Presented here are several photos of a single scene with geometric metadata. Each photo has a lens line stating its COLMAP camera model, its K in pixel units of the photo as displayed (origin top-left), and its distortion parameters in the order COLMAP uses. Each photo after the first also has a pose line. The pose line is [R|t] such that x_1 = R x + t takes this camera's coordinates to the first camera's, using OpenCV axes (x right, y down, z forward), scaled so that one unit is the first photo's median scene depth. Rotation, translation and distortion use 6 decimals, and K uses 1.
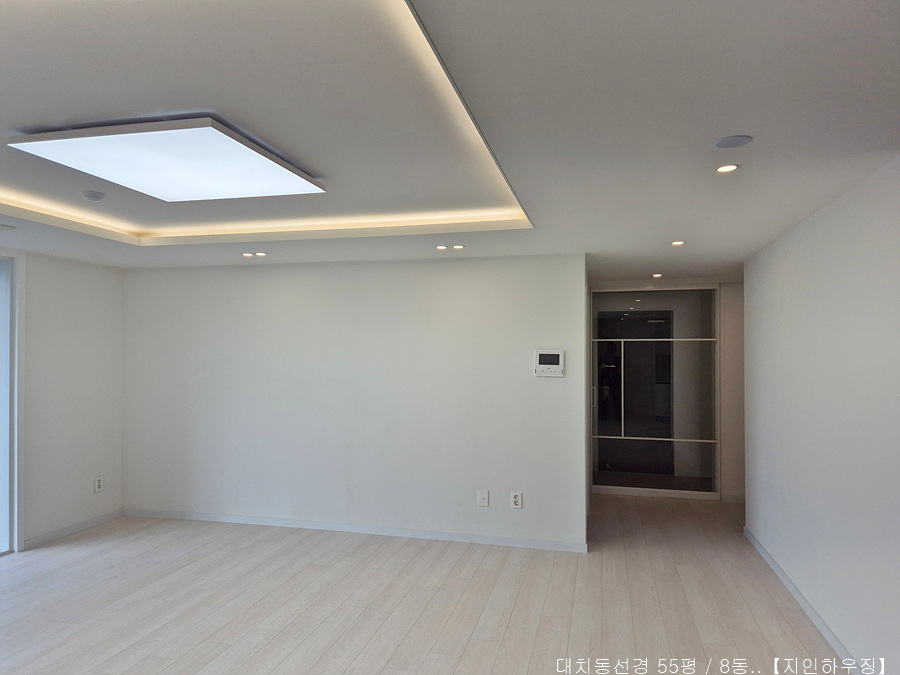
lens RADIAL K [[617.6, 0, 450.0], [0, 617.6, 338.4], [0, 0, 1]] dist [0.049851, 0.001029]
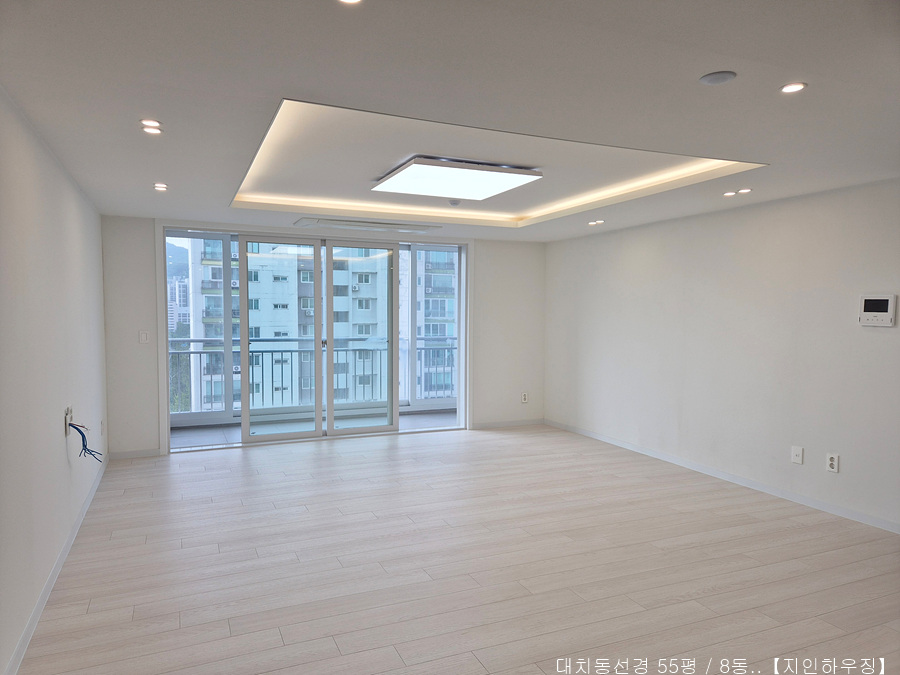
lens RADIAL K [[617.6, 0, 454.6], [0, 617.6, 339.4], [0, 0, 1]] dist [0.049851, 0.001029]
pose [[0.623843, 0.033130, -0.780847, 0.473722], [0.016655, 0.998311, 0.055662, 0.022013], [0.781372, -0.047730, 0.622237, 0.012369]]
